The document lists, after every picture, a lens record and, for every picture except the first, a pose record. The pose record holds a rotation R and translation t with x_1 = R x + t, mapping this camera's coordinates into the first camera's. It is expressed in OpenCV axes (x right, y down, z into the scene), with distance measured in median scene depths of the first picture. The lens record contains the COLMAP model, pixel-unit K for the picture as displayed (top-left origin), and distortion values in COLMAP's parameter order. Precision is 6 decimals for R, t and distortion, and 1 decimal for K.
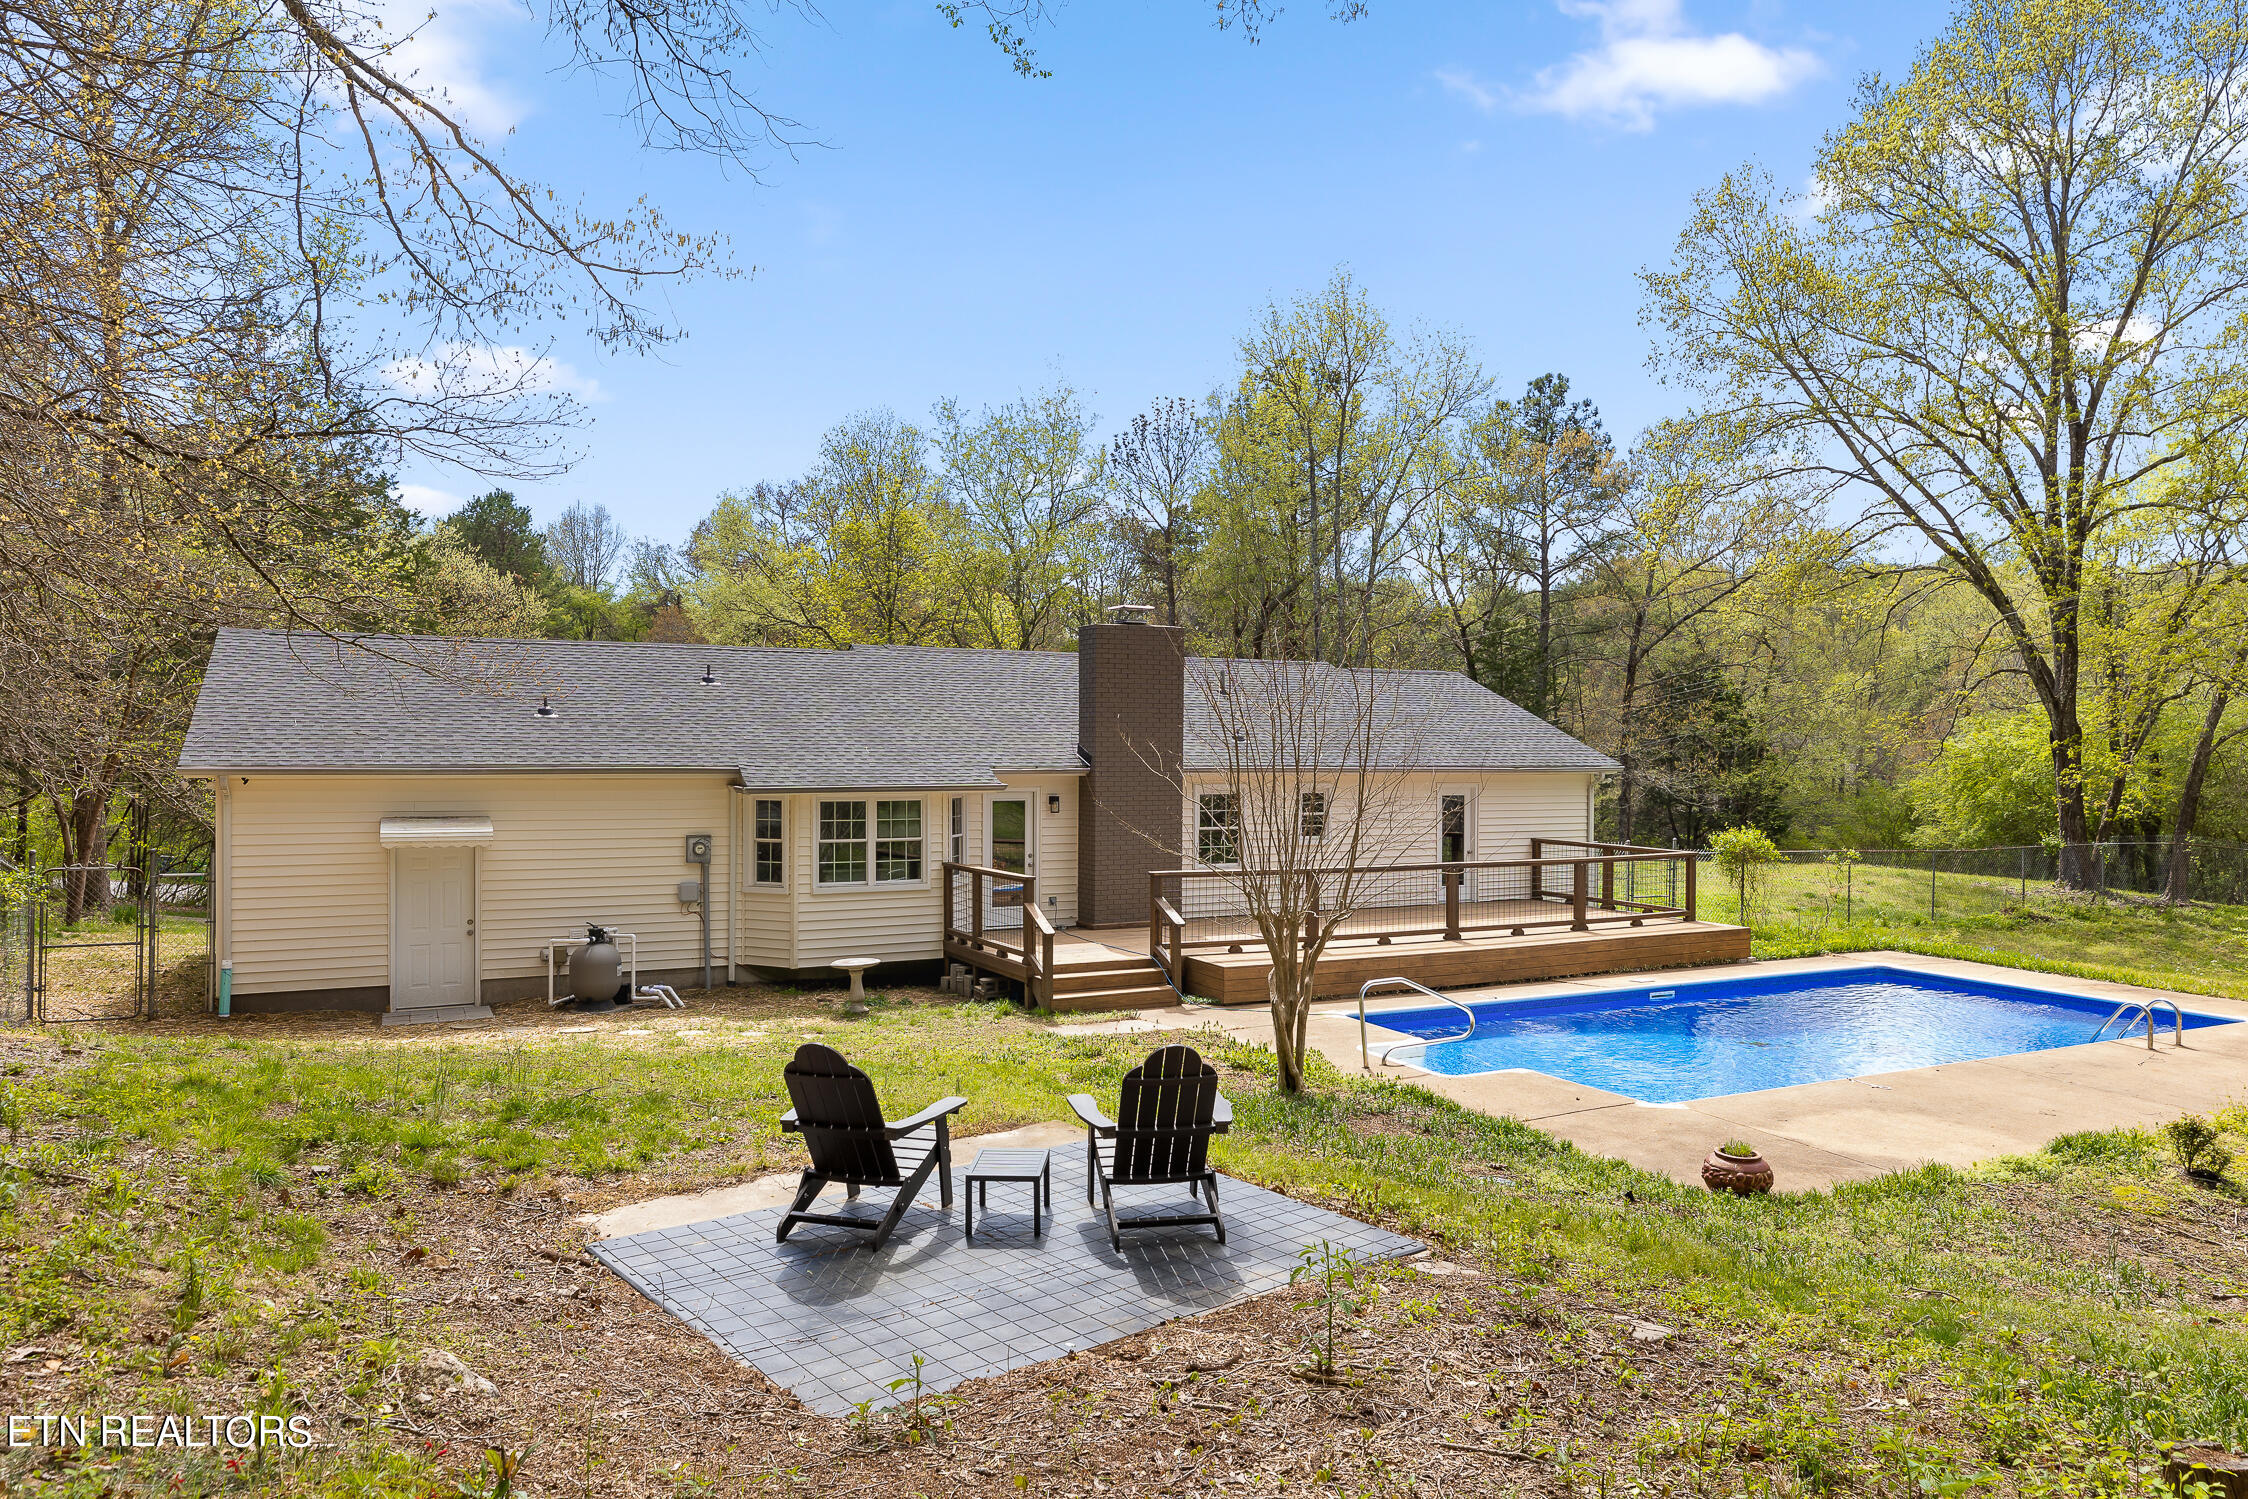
lens RADIAL K [[1458.6, 0, 1135.3], [0, 1458.6, 747.5], [0, 0, 1]] dist [0.011730, 0.004900]
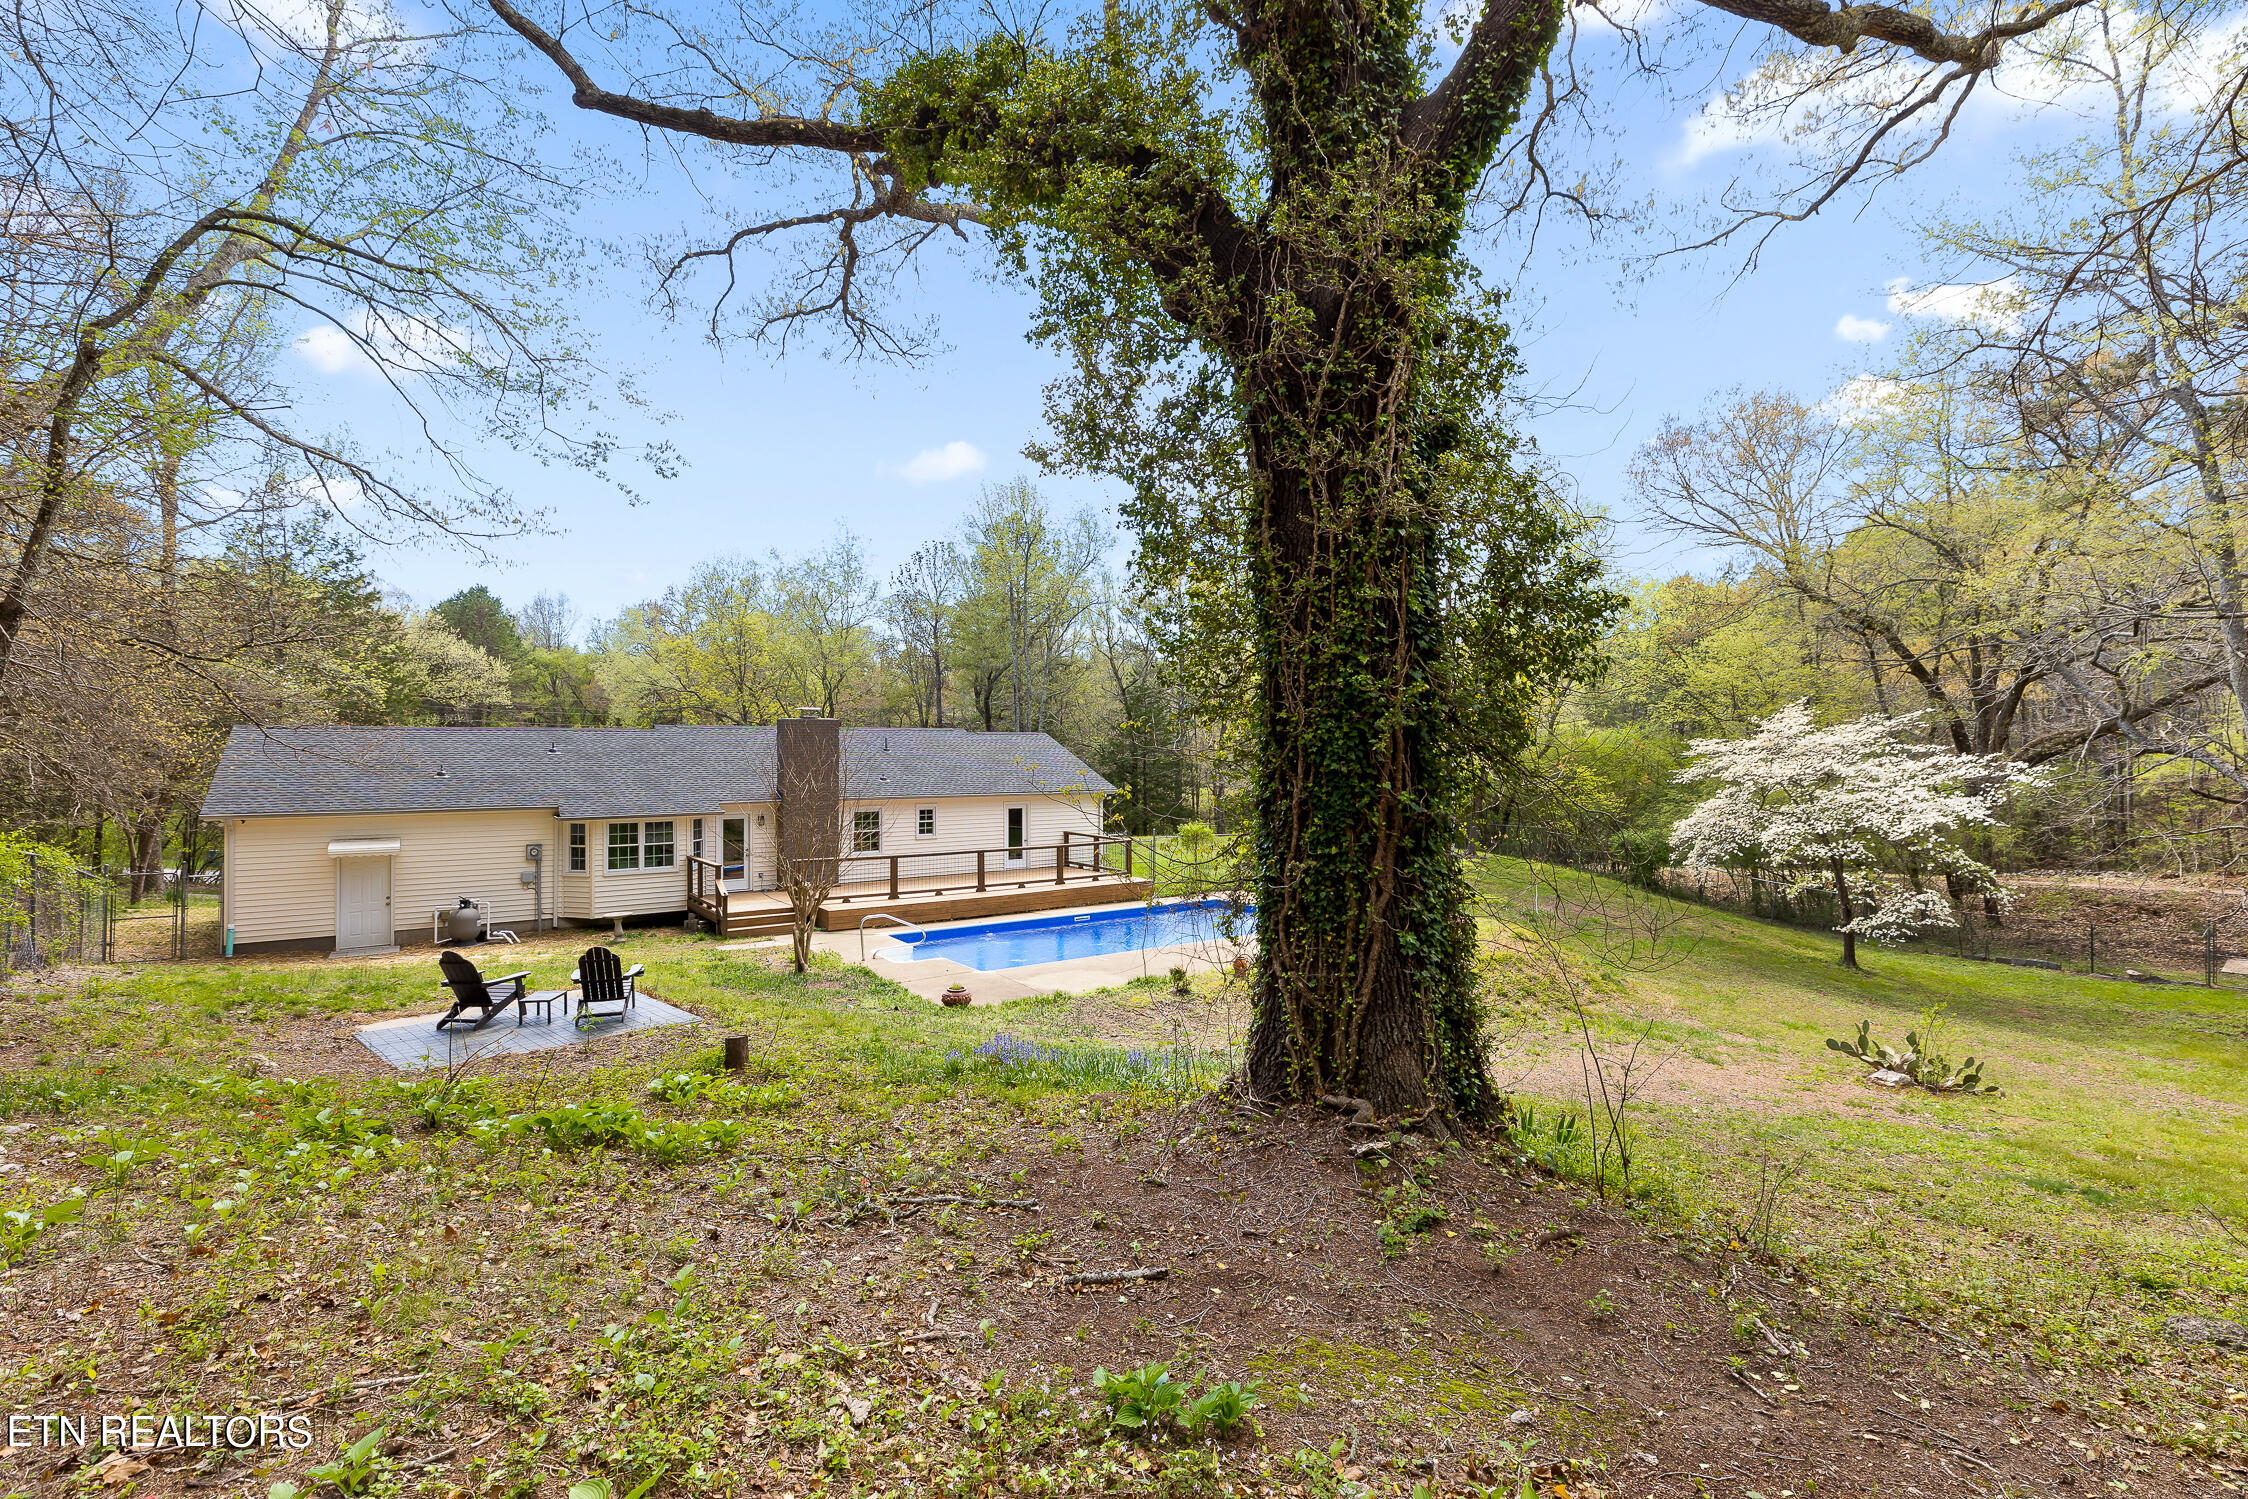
lens RADIAL K [[1021.3, 0, 1128.4], [0, 1021.3, 741.1], [0, 0, 1]] dist [0.009987, -0.000104]
pose [[0.990616, -0.006371, 0.136524, 0.226841], [0.007736, 0.999925, -0.009474, -0.044005], [-0.136453, 0.010441, 0.990591, -0.301027]]
